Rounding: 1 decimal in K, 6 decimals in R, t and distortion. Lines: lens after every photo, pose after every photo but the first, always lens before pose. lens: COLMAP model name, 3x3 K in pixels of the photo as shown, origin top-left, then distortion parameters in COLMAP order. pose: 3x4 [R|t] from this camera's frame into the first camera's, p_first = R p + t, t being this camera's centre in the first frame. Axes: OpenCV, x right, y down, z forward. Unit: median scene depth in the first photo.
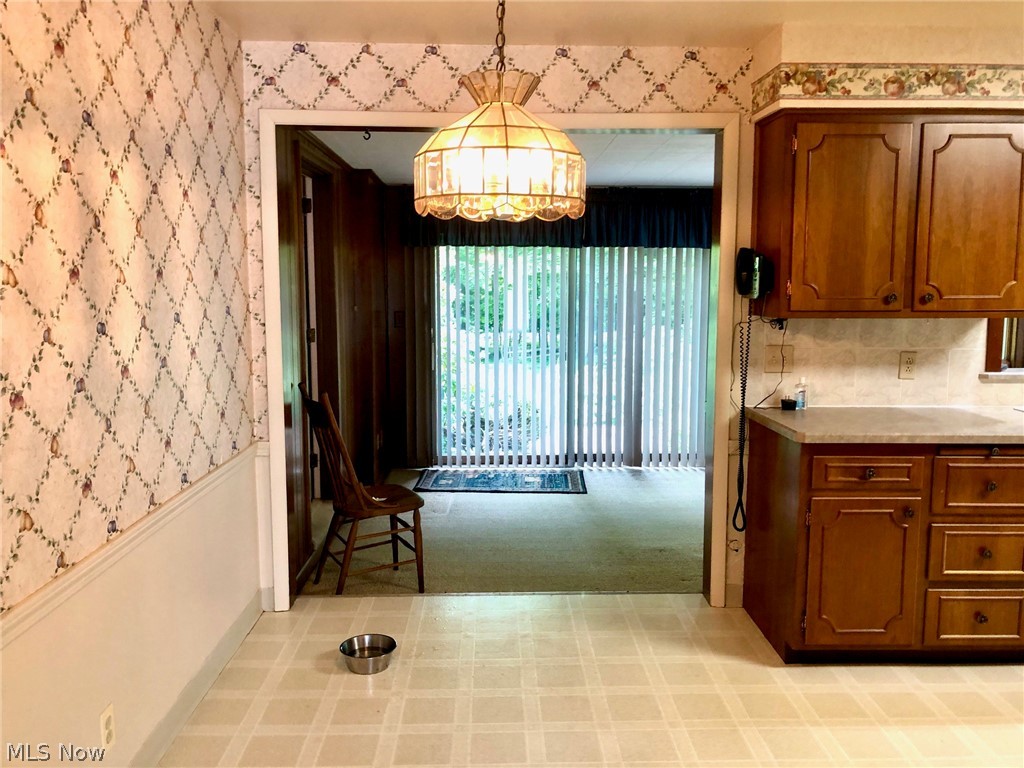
lens RADIAL K [[839.5, 0, 516.1], [0, 839.5, 378.2], [0, 0, 1]] dist [0.004173, 0.009730]
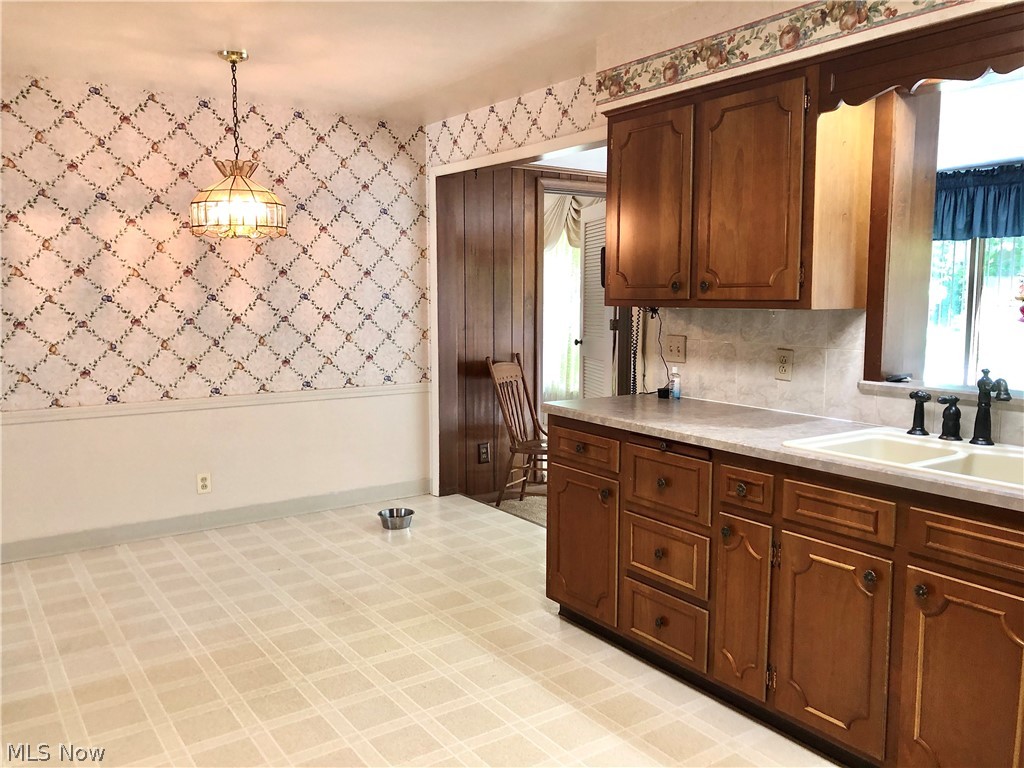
lens RADIAL K [[839.5, 0, 506.0], [0, 839.5, 378.3], [0, 0, 1]] dist [0.004173, 0.009730]
pose [[0.537126, 0.087831, -0.838917, 1.177595], [-0.100259, 0.994161, 0.039893, -0.007978], [0.837523, 0.062681, 0.542795, 0.314908]]
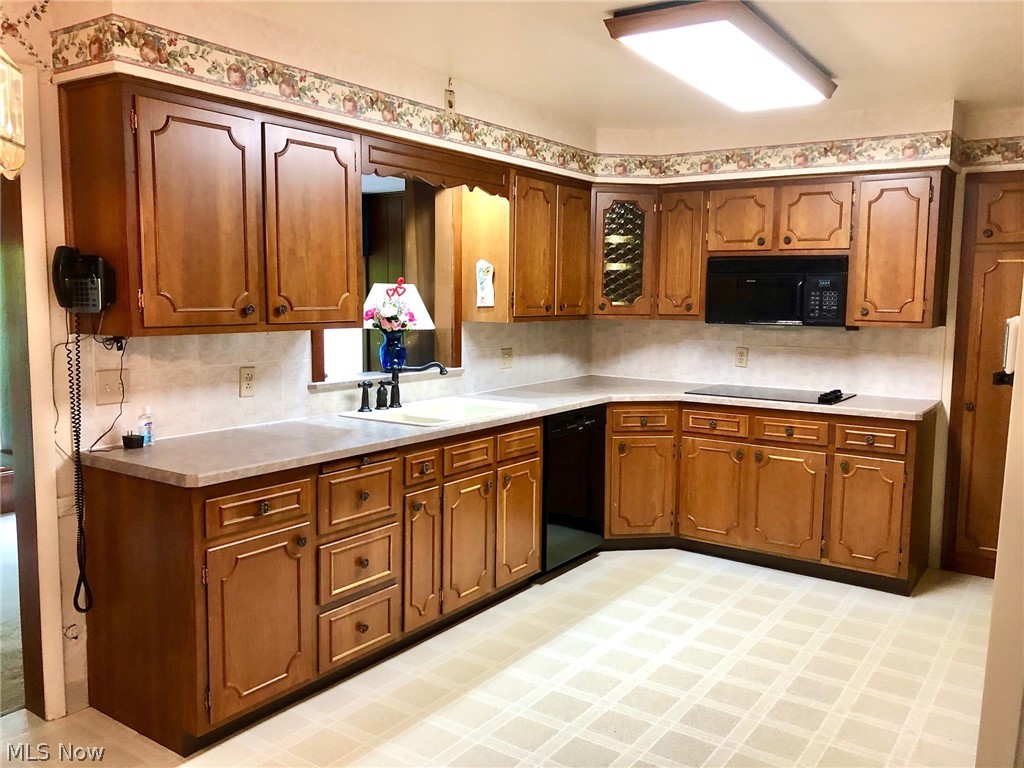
lens RADIAL K [[839.5, 0, 508.1], [0, 839.5, 380.2], [0, 0, 1]] dist [0.004173, 0.009730]
pose [[0.594630, -0.077490, 0.800256, -0.119271], [0.084329, 0.995866, 0.033771, -0.027321], [-0.799565, 0.047404, 0.598706, 0.239056]]
